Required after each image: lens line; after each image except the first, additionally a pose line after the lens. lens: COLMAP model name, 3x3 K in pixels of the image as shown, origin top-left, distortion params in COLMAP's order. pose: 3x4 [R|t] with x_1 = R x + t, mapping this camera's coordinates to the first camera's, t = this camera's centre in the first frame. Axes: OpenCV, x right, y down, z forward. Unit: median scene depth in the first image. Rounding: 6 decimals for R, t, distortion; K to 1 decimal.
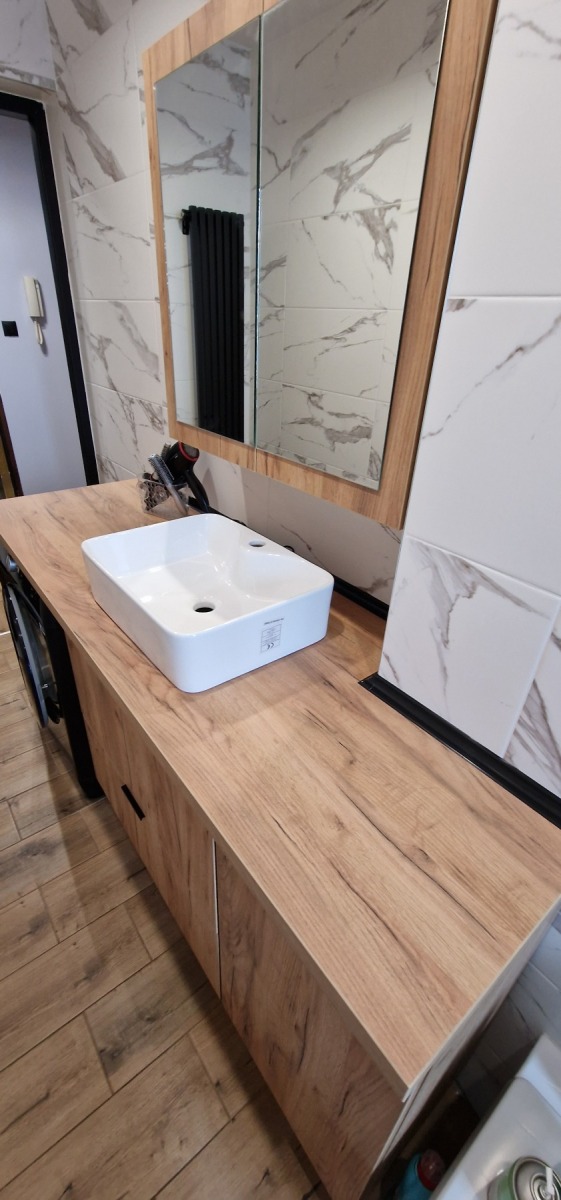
lens RADIAL K [[491.8, 0, 274.7], [0, 491.8, 601.7], [0, 0, 1]] dist [-0.001131, 0.000360]
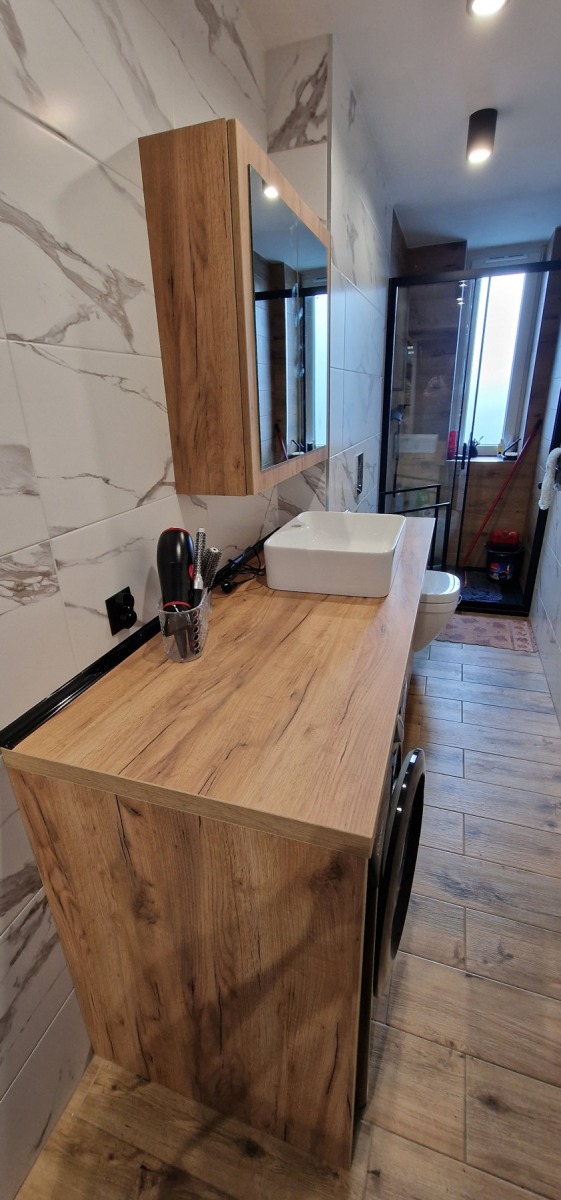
lens RADIAL K [[491.8, 0, 275.8], [0, 491.8, 599.9], [0, 0, 1]] dist [-0.001131, 0.000360]
pose [[-0.544773, -0.335315, 0.768626, -0.807682], [0.433275, 0.672208, 0.600341, -0.588688], [-0.717980, 0.660076, -0.220917, 1.039201]]
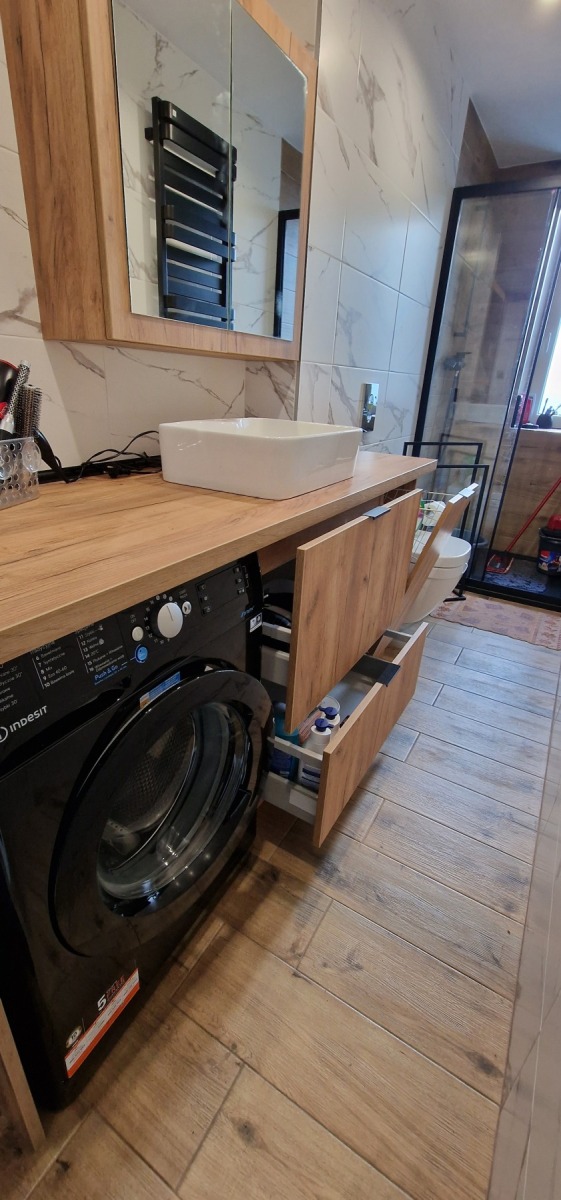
lens RADIAL K [[491.8, 0, 278.5], [0, 491.8, 601.7], [0, 0, 1]] dist [-0.001131, 0.000360]
pose [[-0.358588, -0.433425, 0.826775, -0.878858], [0.415516, 0.718988, 0.557137, -0.285791], [-0.835919, 0.543321, -0.077725, 0.848555]]
